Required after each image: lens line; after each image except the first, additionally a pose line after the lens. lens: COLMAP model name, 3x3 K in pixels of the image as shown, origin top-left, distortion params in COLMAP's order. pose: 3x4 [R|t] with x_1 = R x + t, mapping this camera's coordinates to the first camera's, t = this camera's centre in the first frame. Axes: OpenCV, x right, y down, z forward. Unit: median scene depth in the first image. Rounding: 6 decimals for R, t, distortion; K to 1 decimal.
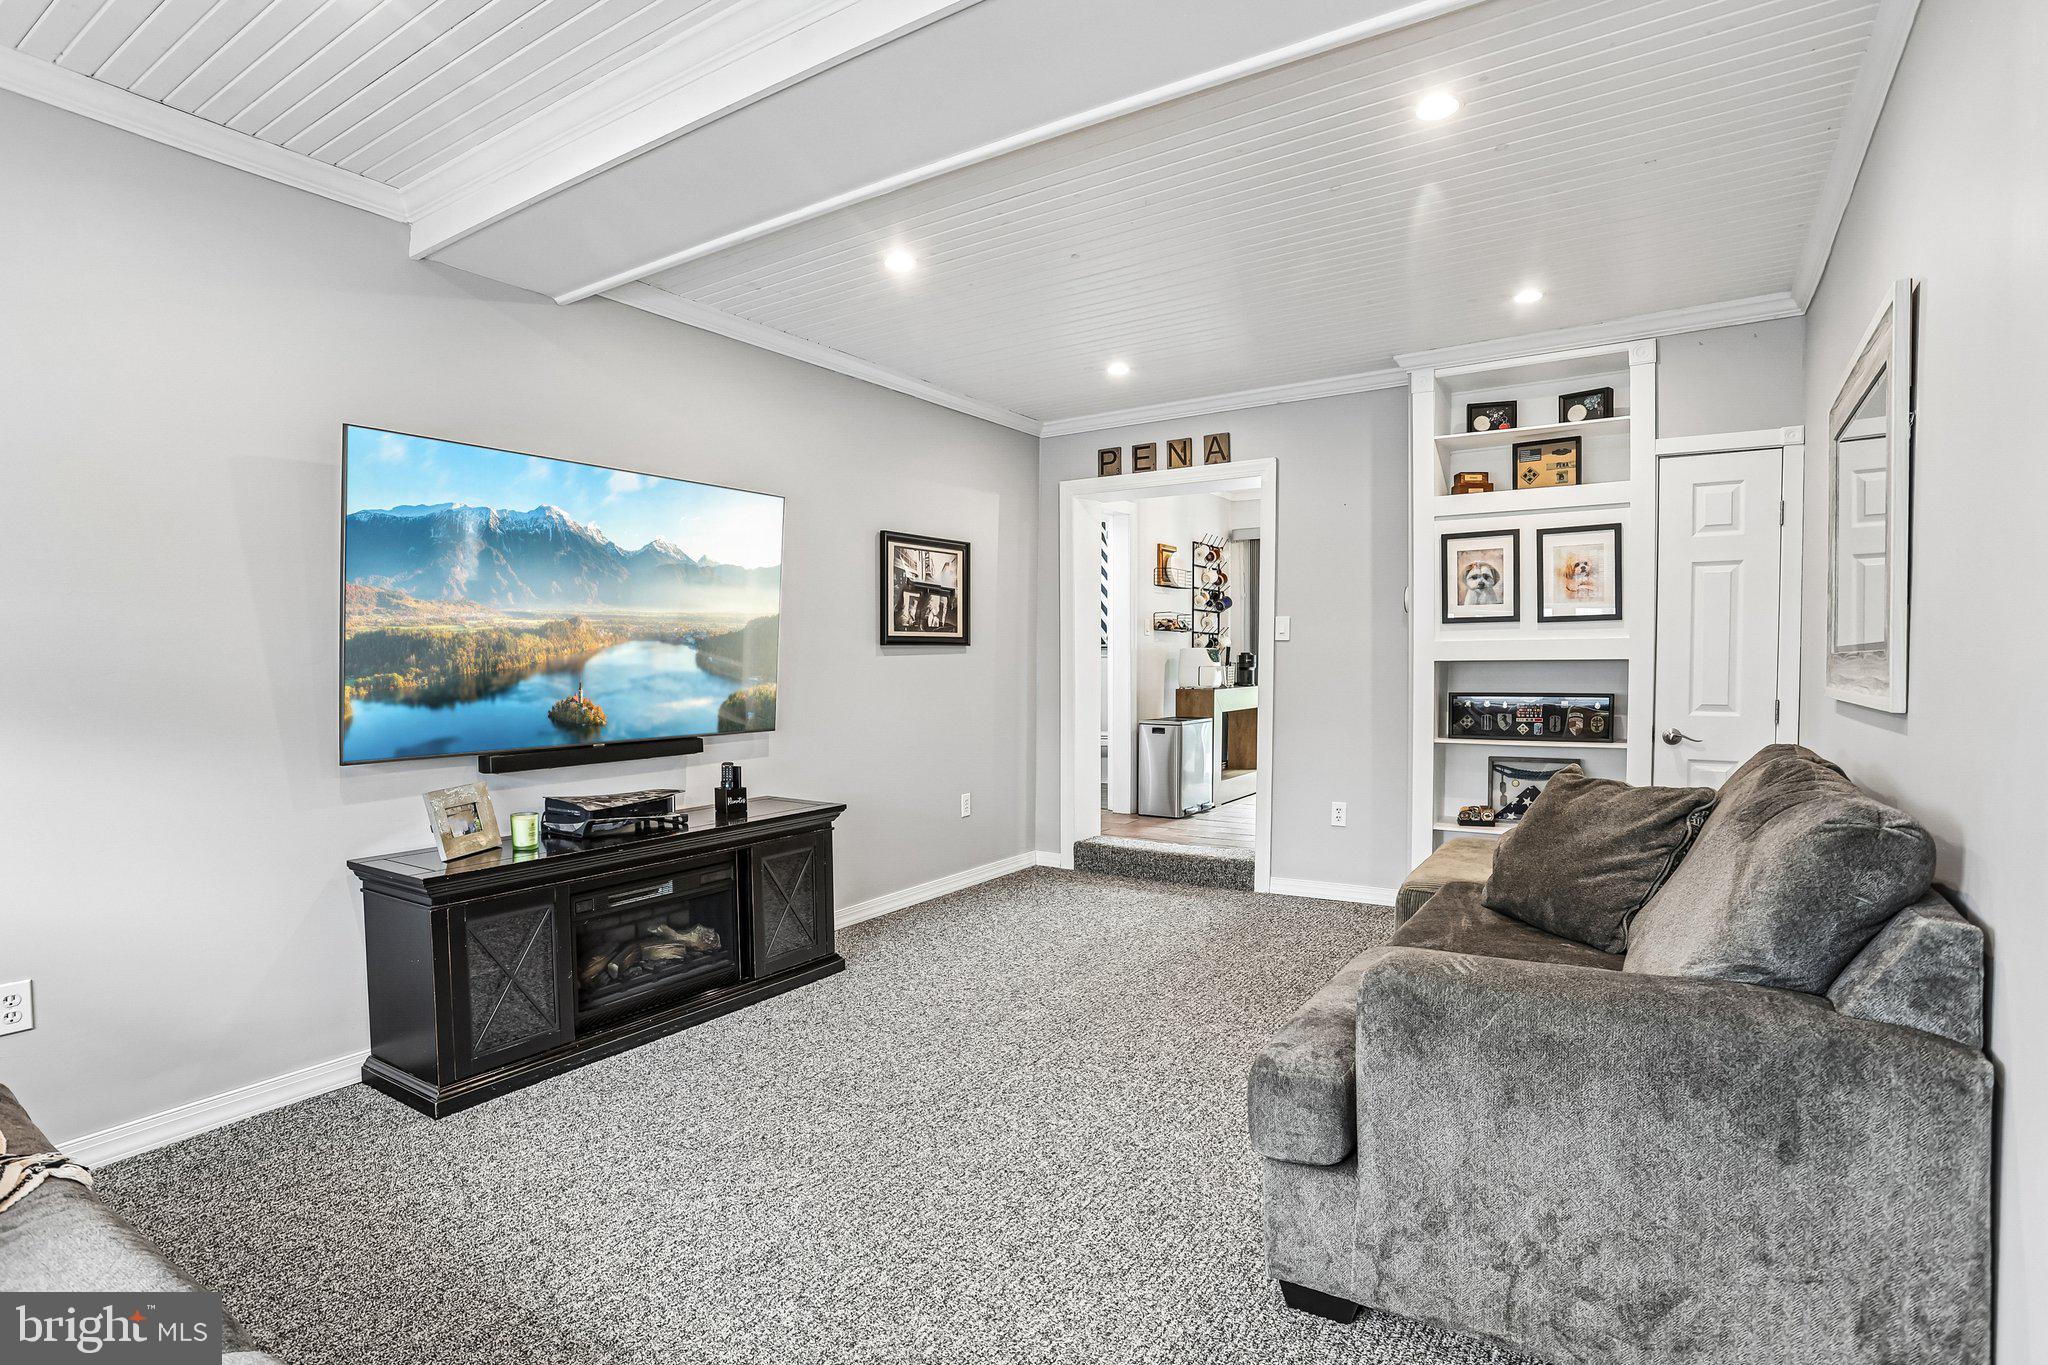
lens RADIAL K [[1025.9, 0, 1006.5], [0, 1025.9, 686.4], [0, 0, 1]] dist [-0.074127, 0.031153]
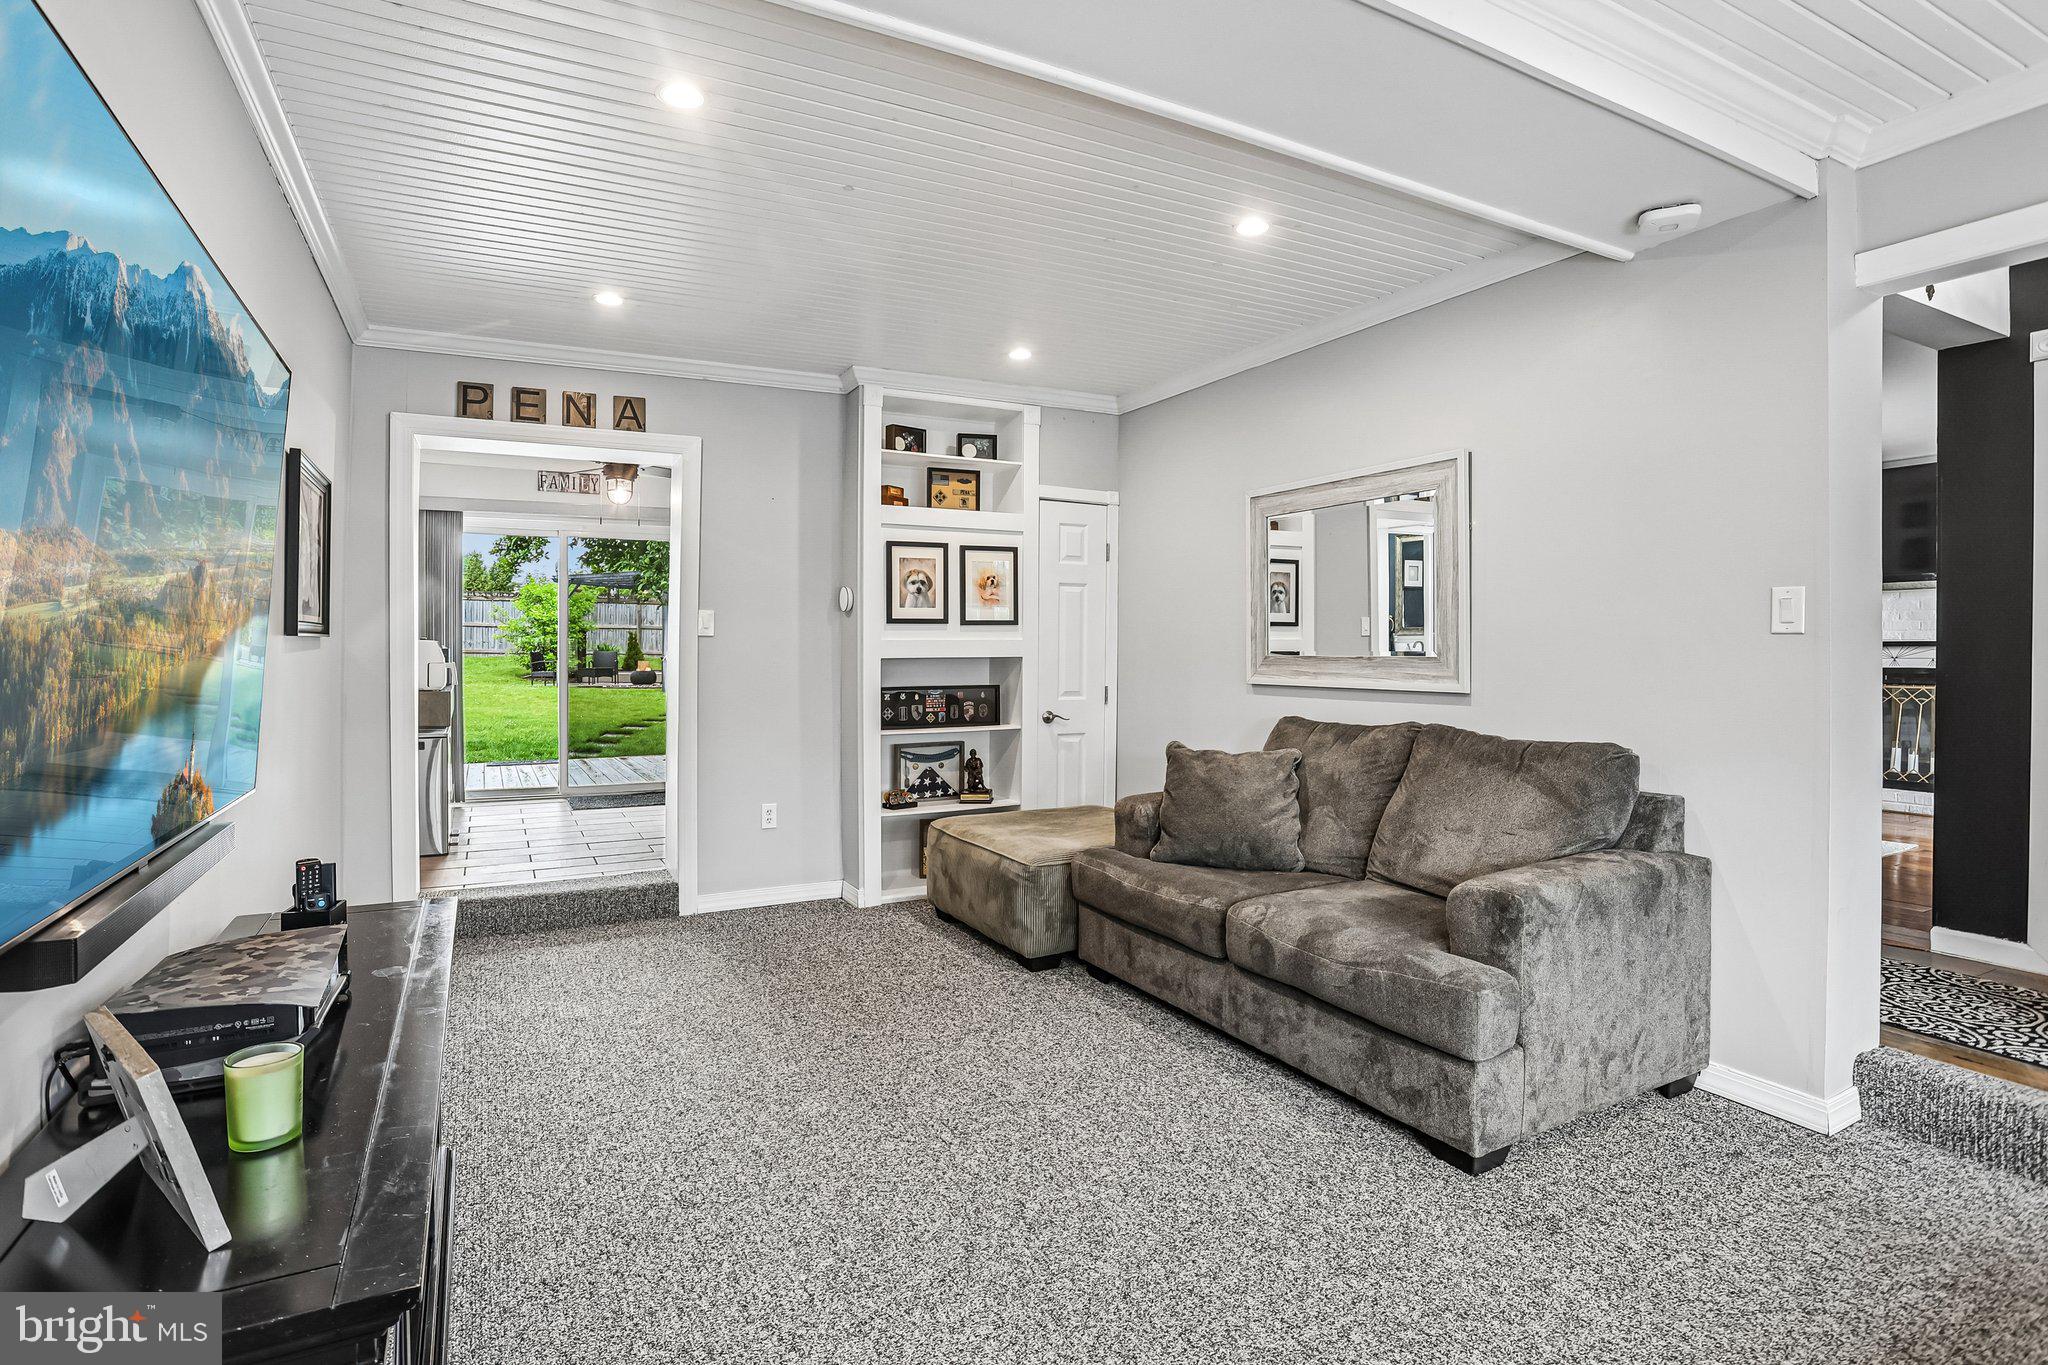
lens RADIAL K [[1025.9, 0, 990.5], [0, 1025.9, 644.4], [0, 0, 1]] dist [-0.074127, 0.031153]
pose [[0.492329, 0.006825, 0.870383, -0.473508], [0.018983, 0.999647, -0.018576, -0.018089], [-0.870202, 0.025667, 0.492025, 0.377515]]
